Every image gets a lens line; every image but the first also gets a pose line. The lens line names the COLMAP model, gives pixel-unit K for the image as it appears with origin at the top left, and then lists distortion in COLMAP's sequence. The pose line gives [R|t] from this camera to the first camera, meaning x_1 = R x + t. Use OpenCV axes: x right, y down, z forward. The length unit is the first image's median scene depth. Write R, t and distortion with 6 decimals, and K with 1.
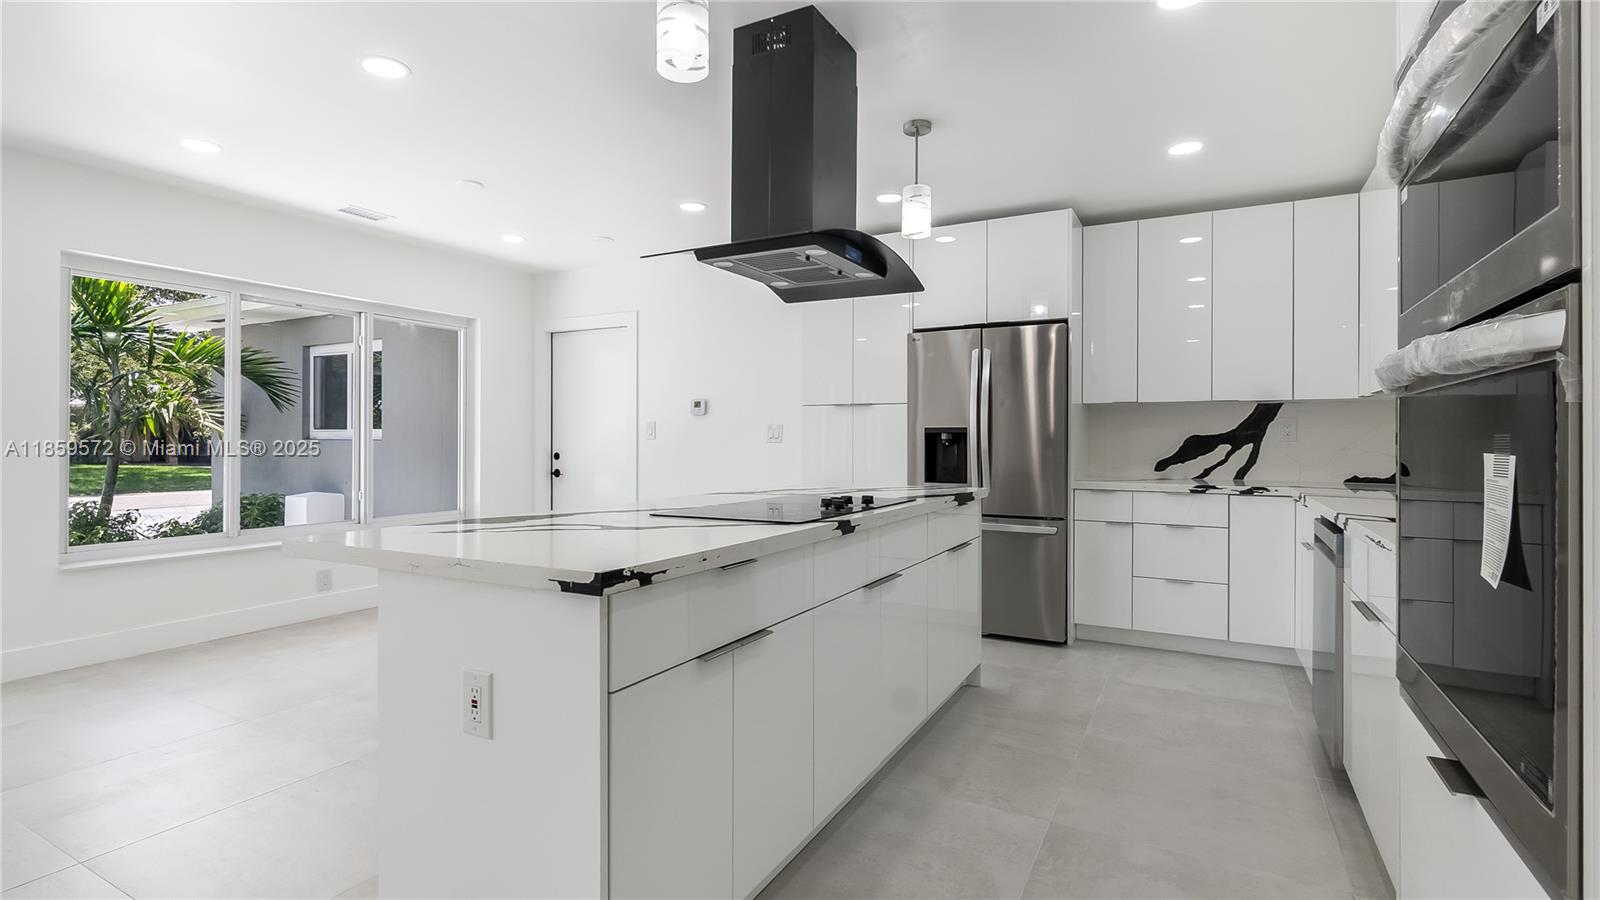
lens RADIAL K [[743.9, 0, 804.8], [0, 743.9, 448.9], [0, 0, 1]] dist [-0.001992, -0.000687]
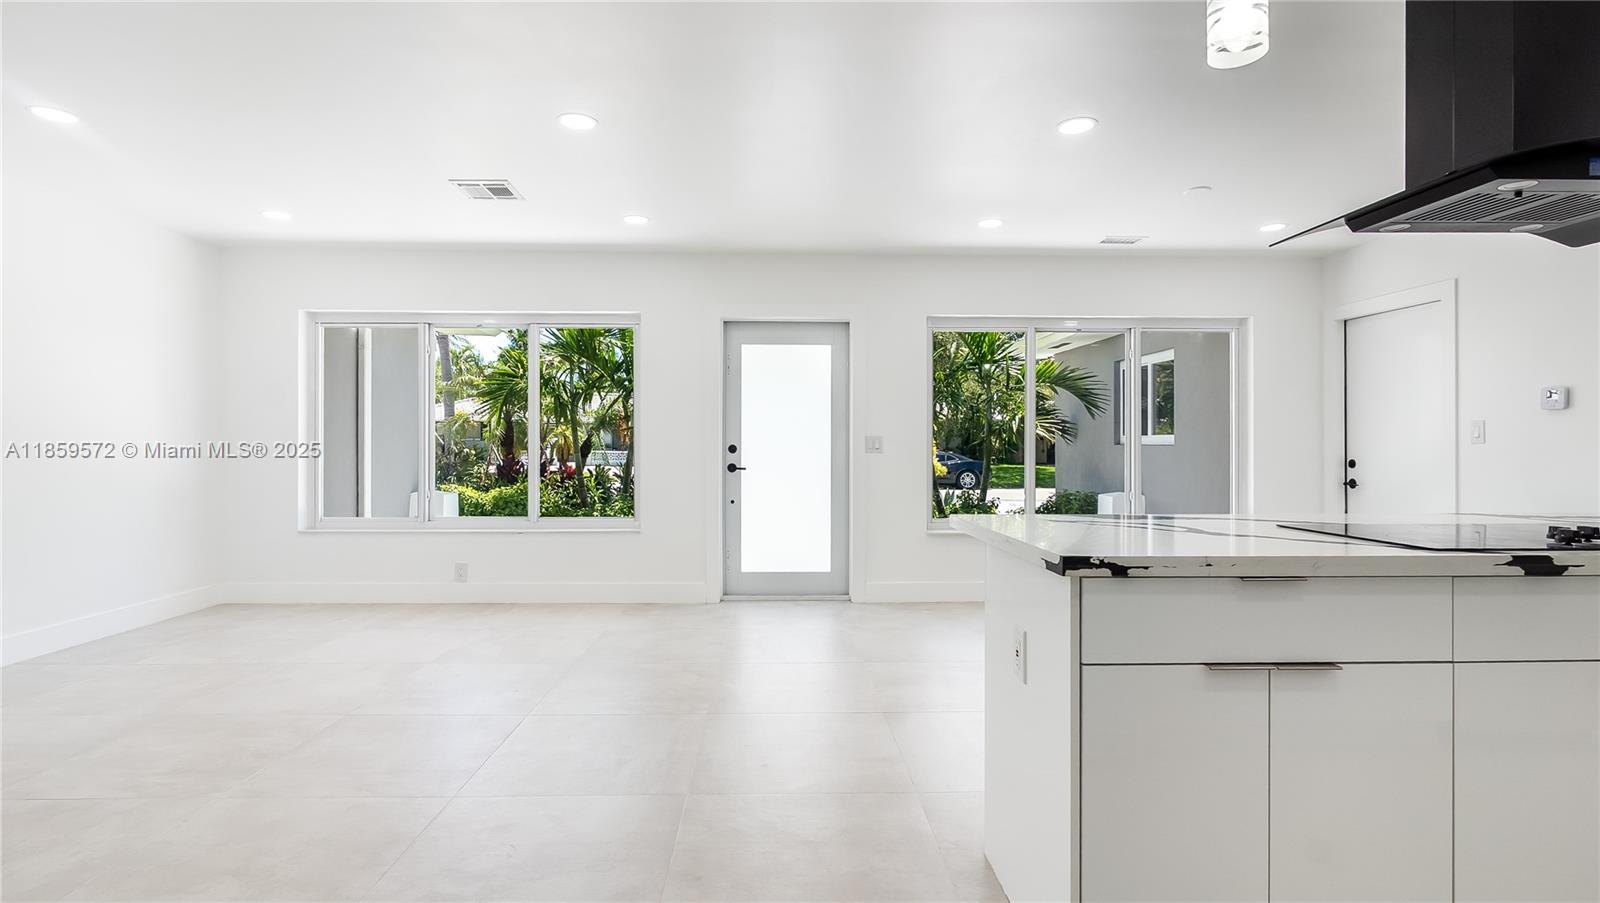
lens RADIAL K [[780.7, 0, 797.0], [0, 780.7, 442.3], [0, 0, 1]] dist [-0.005289, -0.000593]
pose [[0.498744, -0.003502, -0.866742, 0.204152], [-0.010541, 0.999893, -0.010105, 0.001399], [0.866685, 0.014177, 0.498654, 0.006705]]
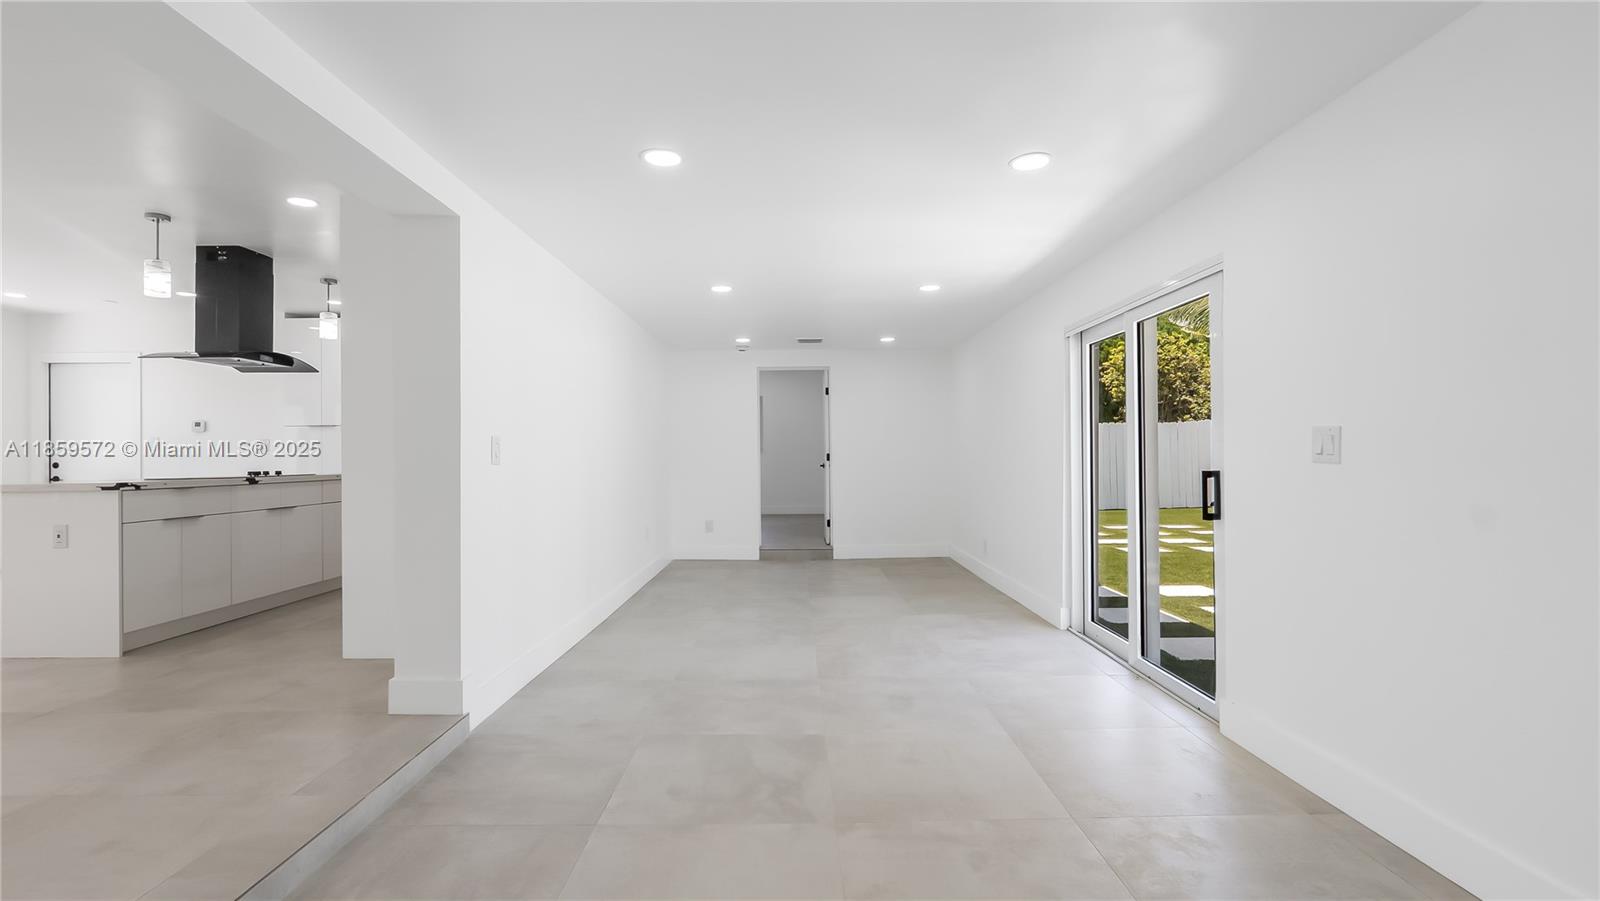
lens RADIAL K [[743.9, 0, 804.8], [0, 743.9, 449.4], [0, 0, 1]] dist [-0.001992, -0.000687]
pose [[0.876572, -0.010777, 0.481151, 0.268488], [0.020946, 0.999656, -0.015771, 0.047441], [-0.480816, 0.023903, 0.876496, -1.111963]]
